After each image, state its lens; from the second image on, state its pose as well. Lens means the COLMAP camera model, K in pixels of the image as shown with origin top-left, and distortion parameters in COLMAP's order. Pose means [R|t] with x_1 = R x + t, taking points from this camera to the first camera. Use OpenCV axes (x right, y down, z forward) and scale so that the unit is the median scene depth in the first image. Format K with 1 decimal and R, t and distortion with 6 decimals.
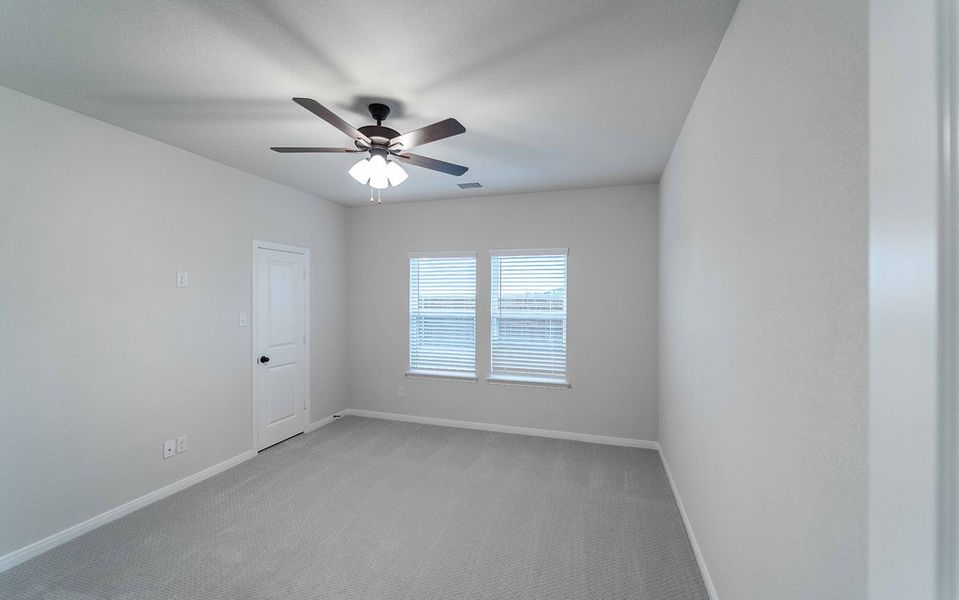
lens RADIAL K [[381.7, 0, 479.5], [0, 381.7, 300.0], [0, 0, 1]] dist [-0.014985, 0.000157]
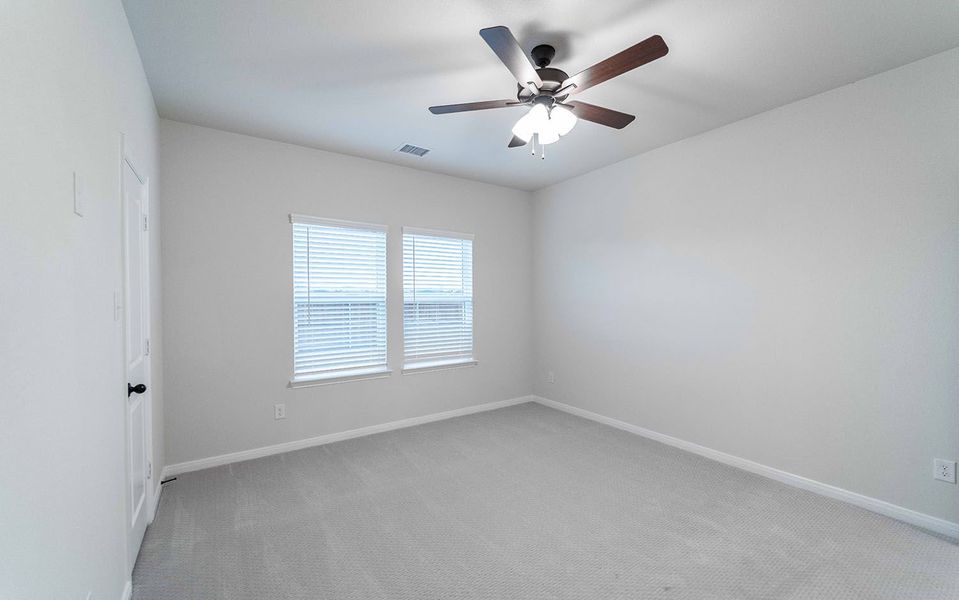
lens RADIAL K [[381.7, 0, 479.5], [0, 381.7, 300.0], [0, 0, 1]] dist [-0.014985, 0.000157]
pose [[0.613318, -0.010426, 0.789767, -0.593167], [0.007424, 0.999945, 0.007435, 0.038470], [-0.789801, 0.001303, 0.613362, 0.319701]]
